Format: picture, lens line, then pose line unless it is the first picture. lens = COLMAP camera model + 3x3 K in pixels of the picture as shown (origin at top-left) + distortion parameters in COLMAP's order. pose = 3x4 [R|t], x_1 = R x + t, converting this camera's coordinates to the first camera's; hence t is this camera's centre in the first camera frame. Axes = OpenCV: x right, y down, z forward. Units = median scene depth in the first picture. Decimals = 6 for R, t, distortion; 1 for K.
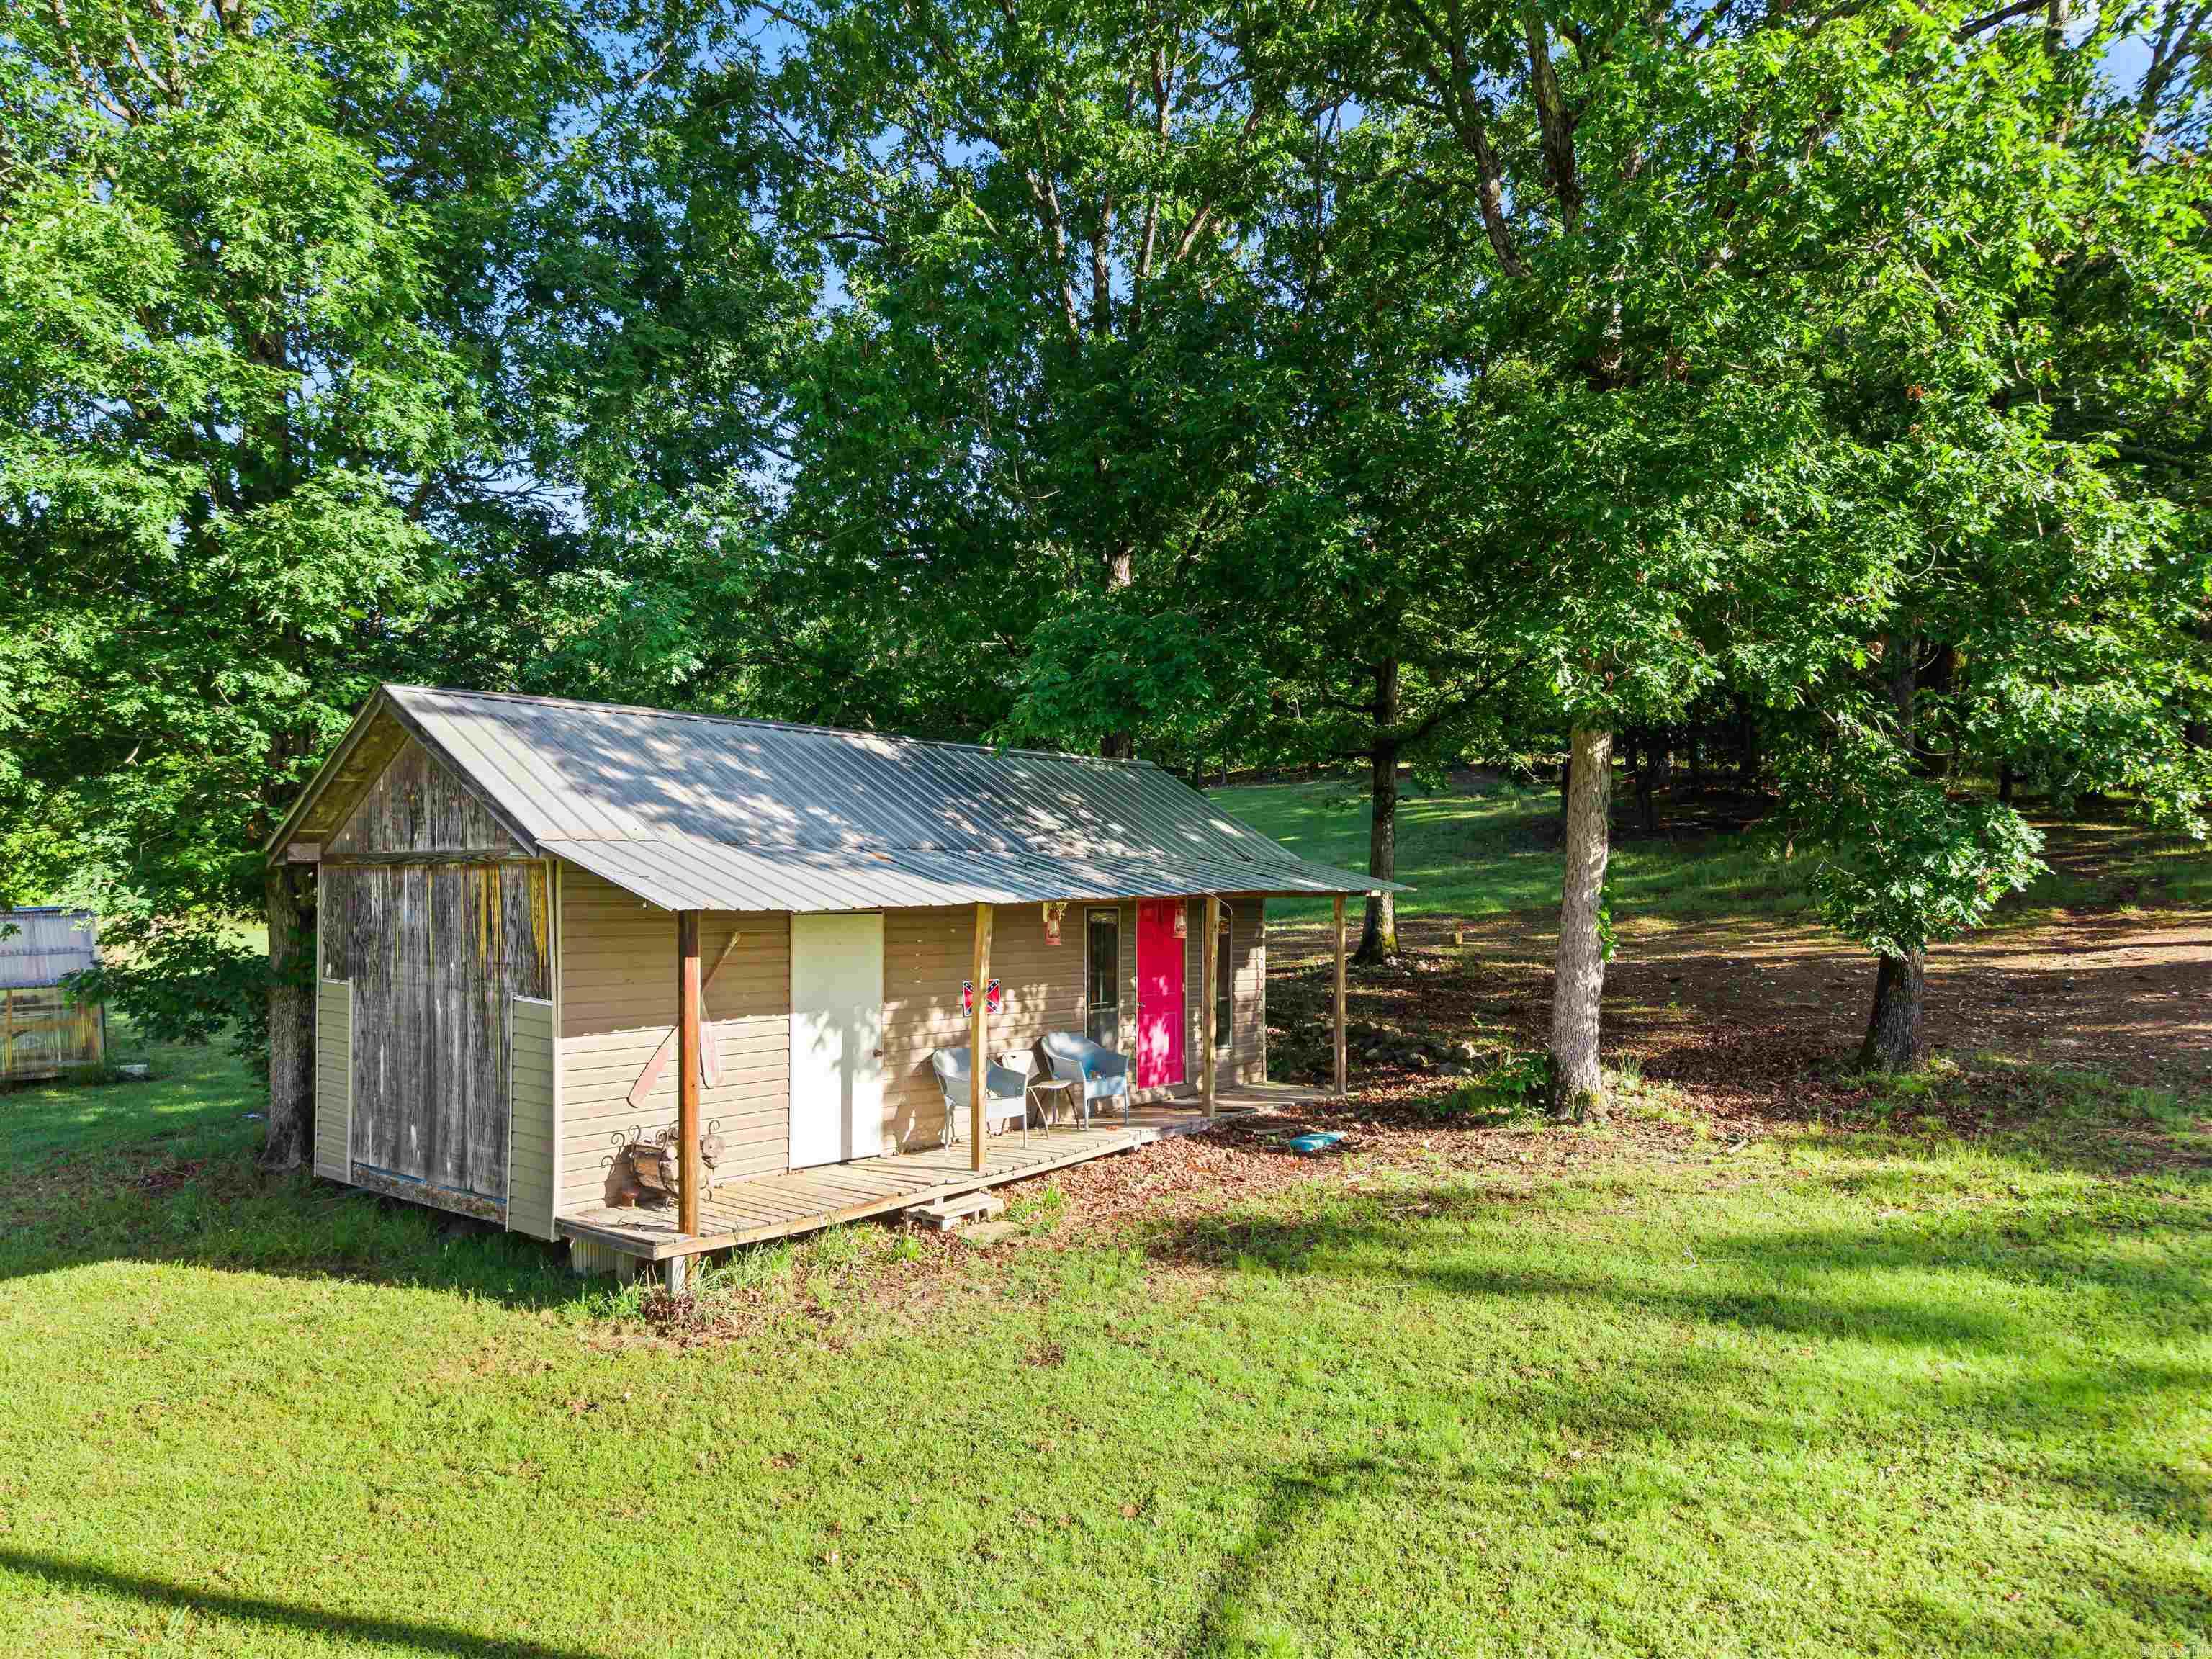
lens RADIAL K [[1470.1, 0, 1111.1], [0, 1470.1, 841.3], [0, 0, 1]] dist [-0.022816, 0.002916]
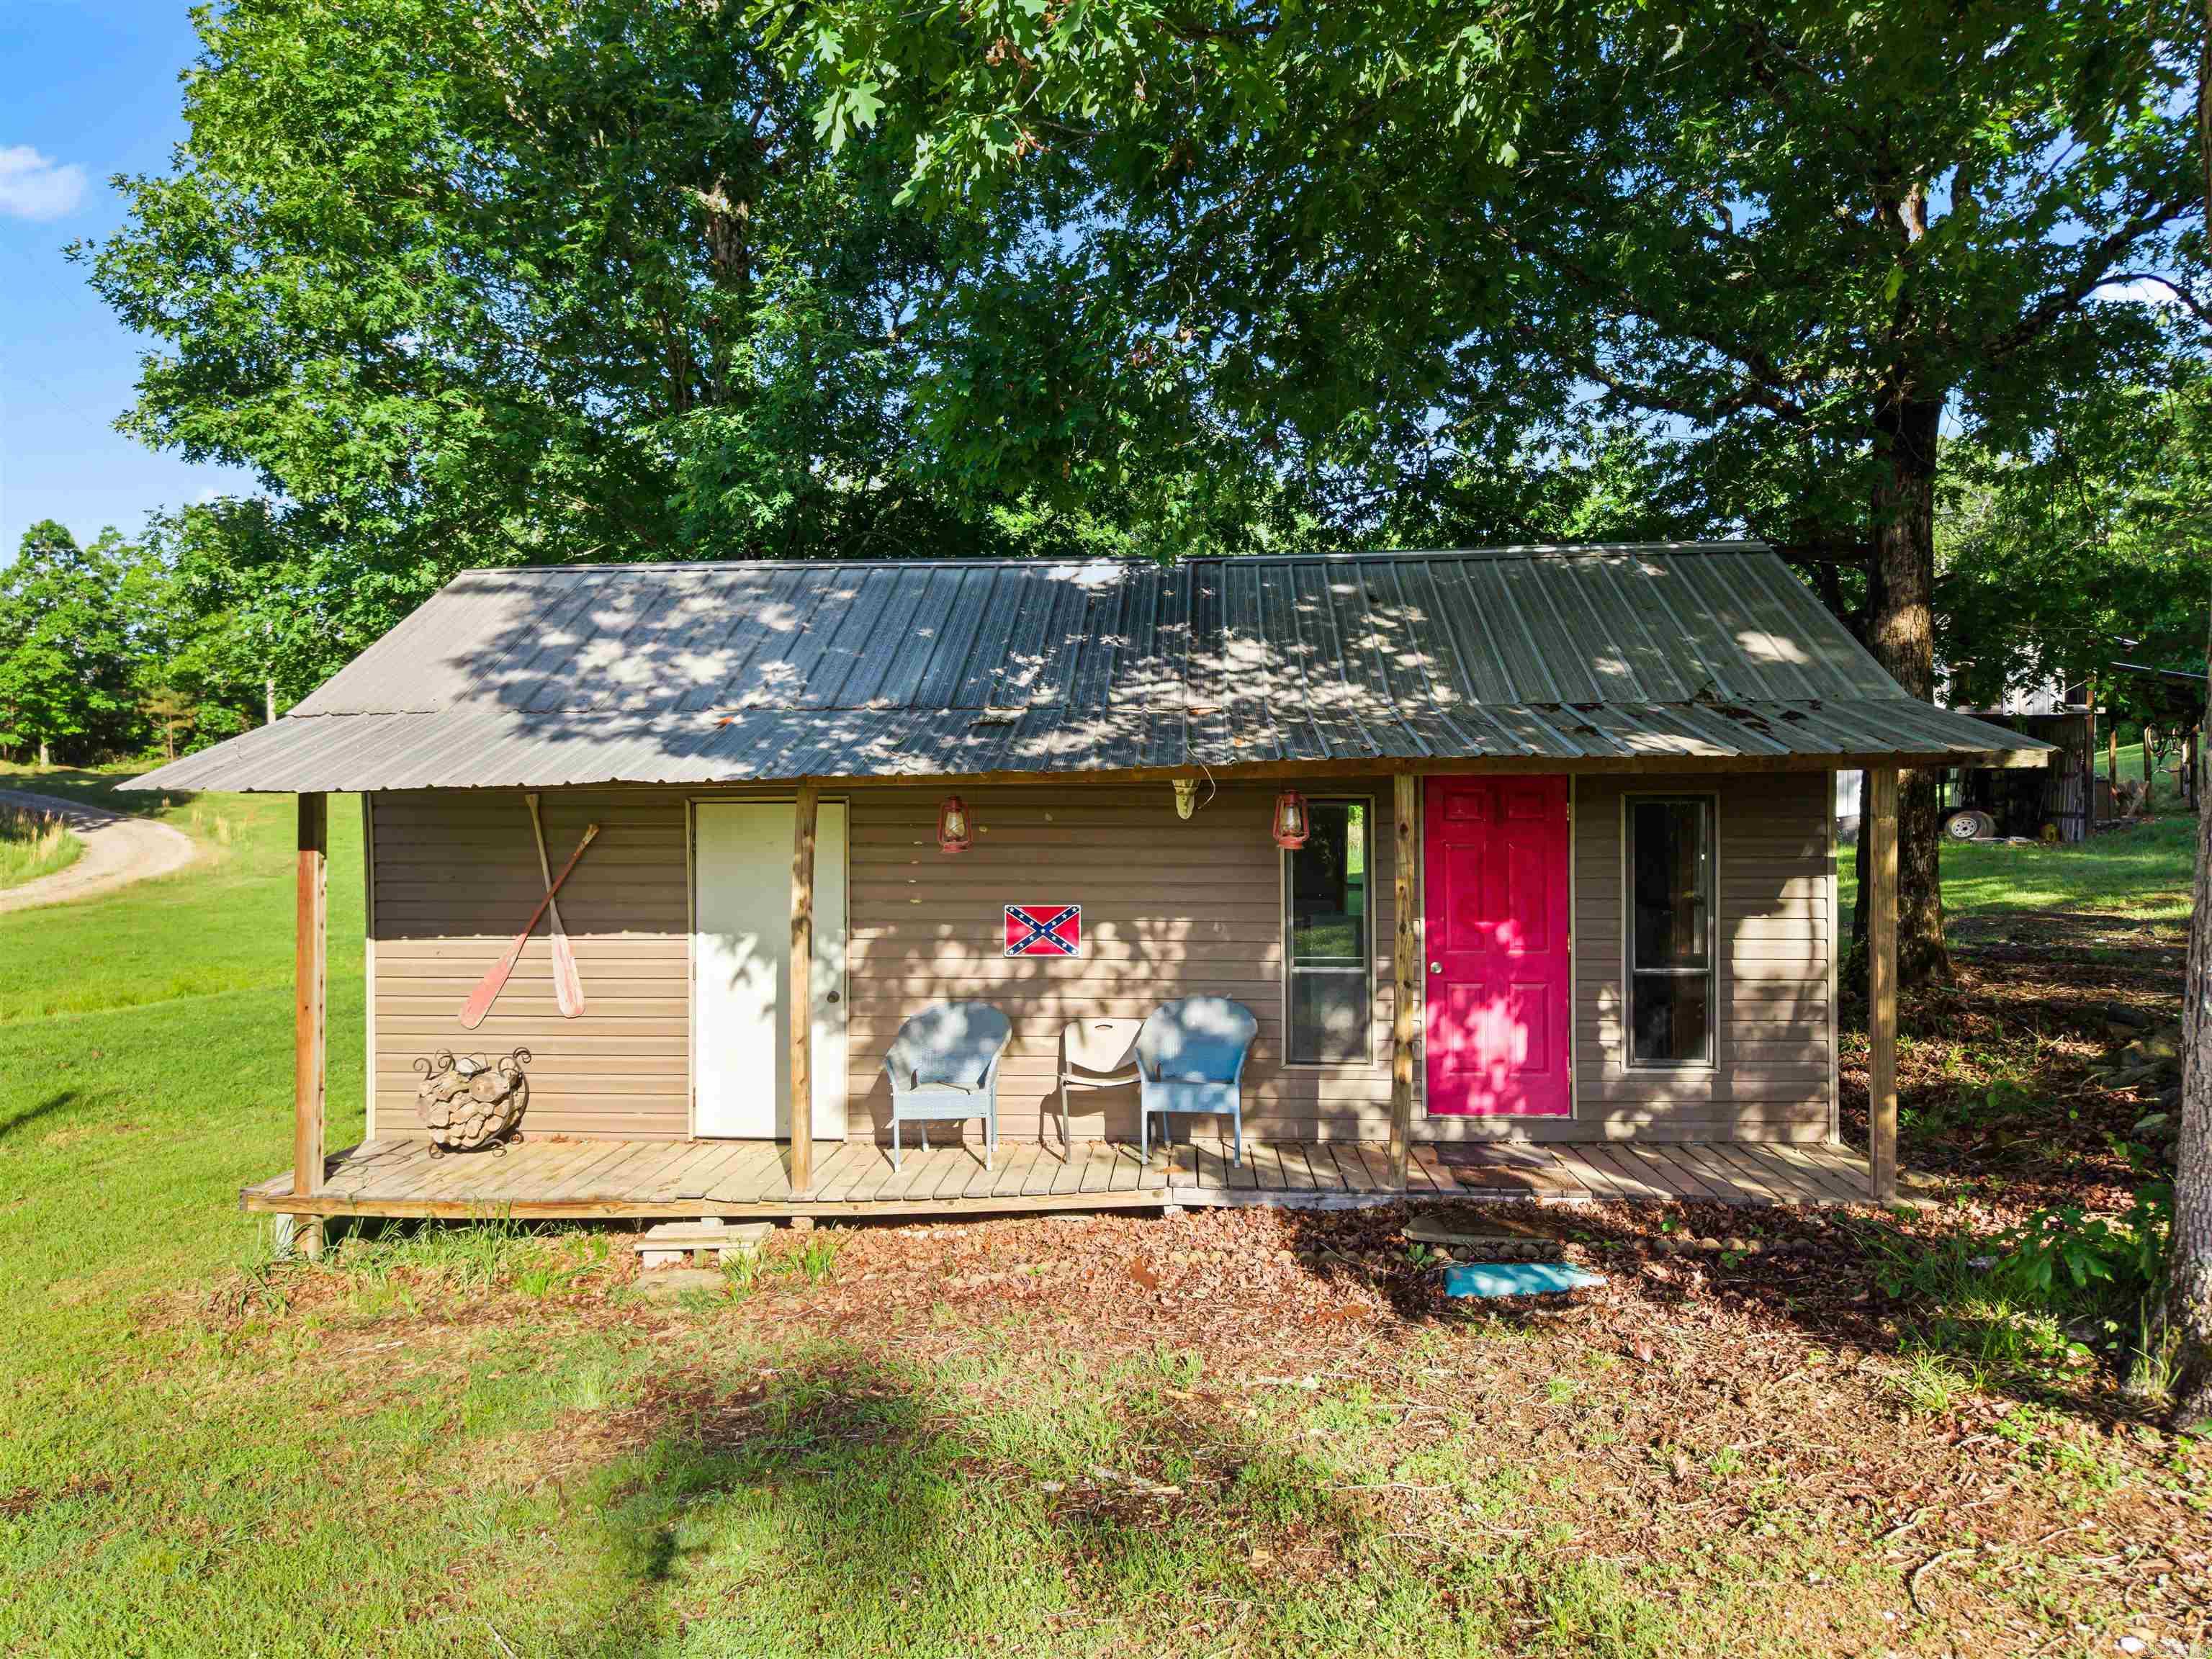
lens RADIAL K [[1470.1, 0, 1105.8], [0, 1470.1, 826.0], [0, 0, 1]] dist [-0.022816, 0.002916]
pose [[0.603788, -0.008490, -0.797100, 0.430976], [0.027096, 0.999584, 0.009879, 0.052352], [0.796684, -0.027563, 0.603767, 0.613293]]
